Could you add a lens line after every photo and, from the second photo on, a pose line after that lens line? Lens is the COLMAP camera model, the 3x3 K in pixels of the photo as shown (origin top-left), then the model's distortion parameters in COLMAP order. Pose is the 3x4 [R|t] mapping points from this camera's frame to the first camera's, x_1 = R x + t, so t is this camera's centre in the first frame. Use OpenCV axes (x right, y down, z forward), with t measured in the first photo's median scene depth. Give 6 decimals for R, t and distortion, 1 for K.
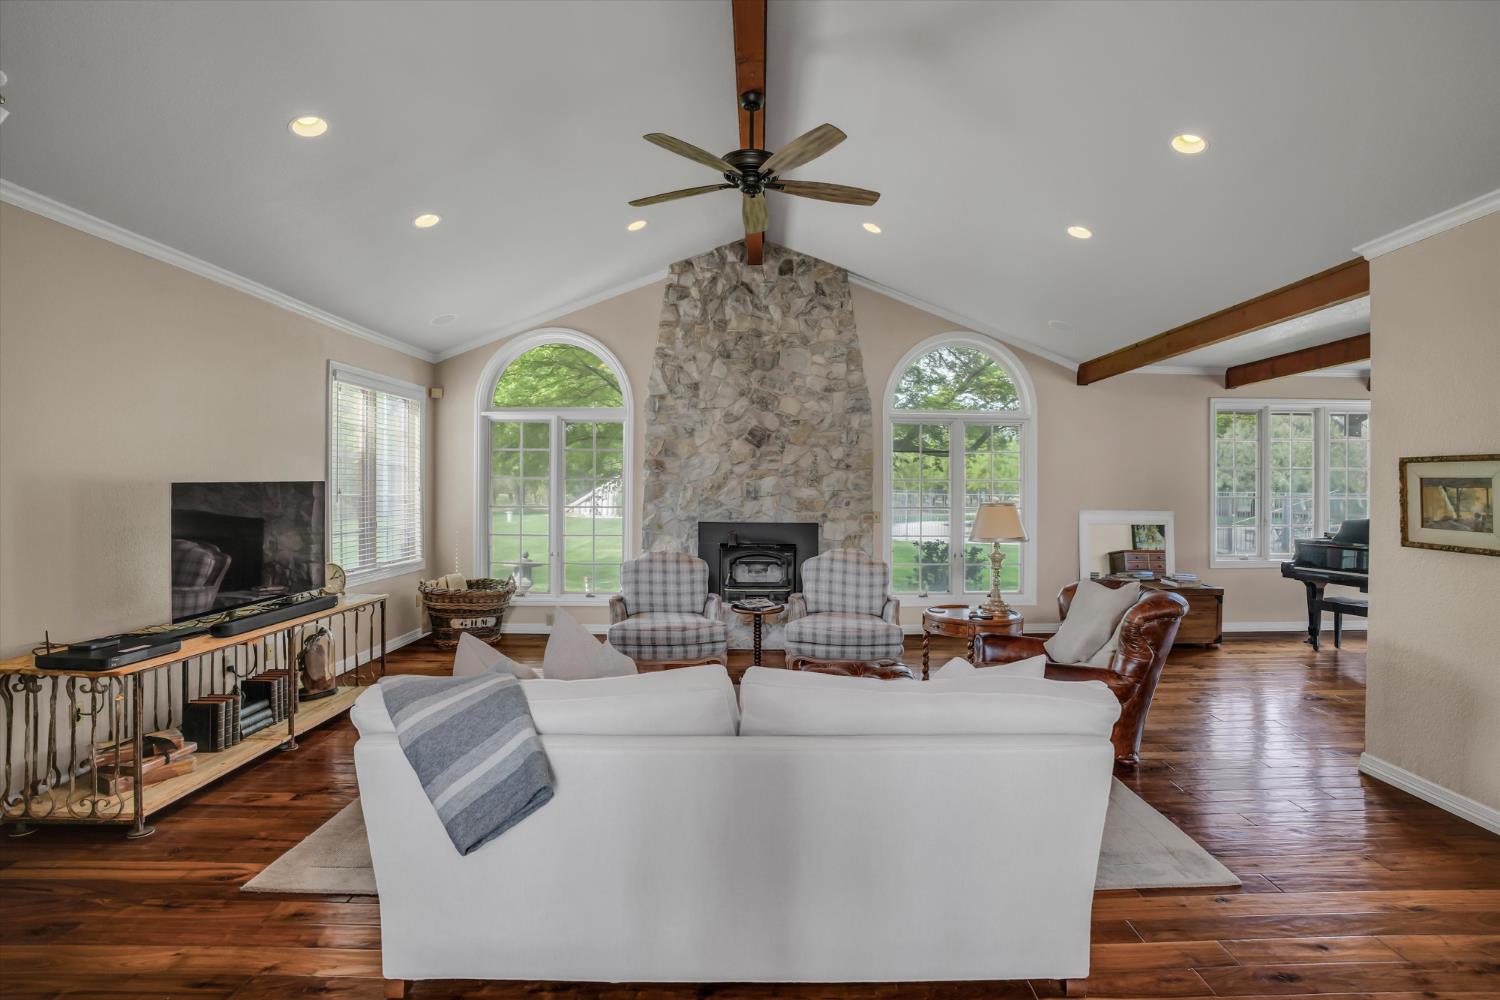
lens RADIAL K [[707.1, 0, 749.6], [0, 707.1, 492.4], [0, 0, 1]] dist [-0.025020, 0.001741]
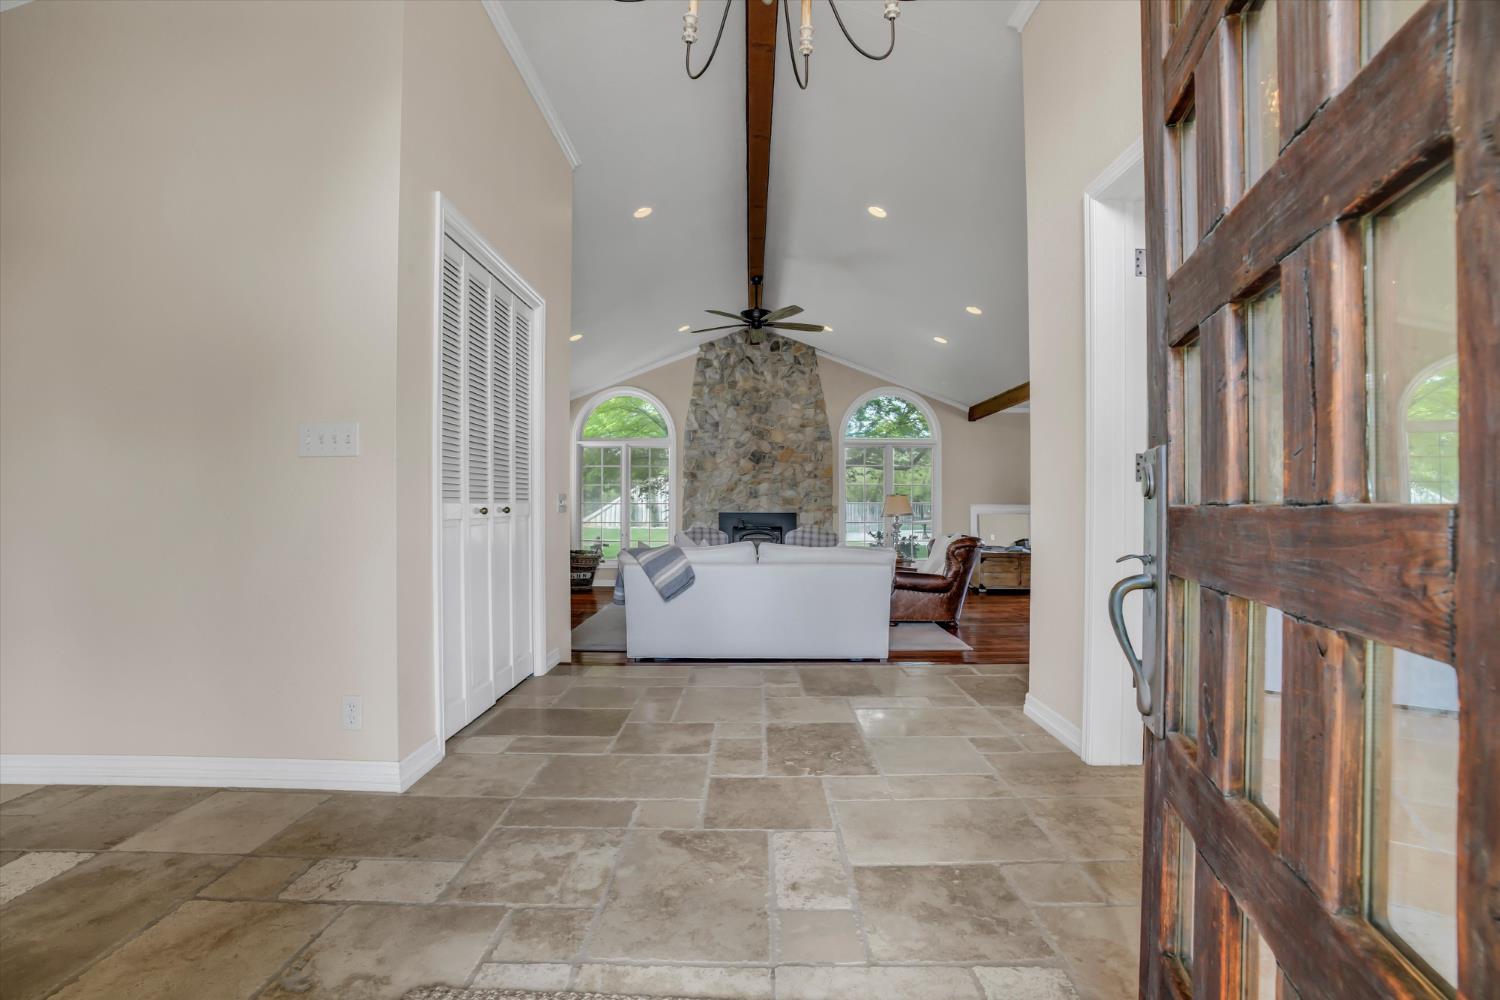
lens RADIAL K [[707.1, 0, 742.7], [0, 707.1, 531.6], [0, 0, 1]] dist [-0.025020, 0.001741]
pose [[0.999977, -0.006032, 0.003030, -0.025223], [0.005944, 0.999581, 0.028325, 0.040149], [-0.003199, -0.028306, 0.999594, -0.545592]]
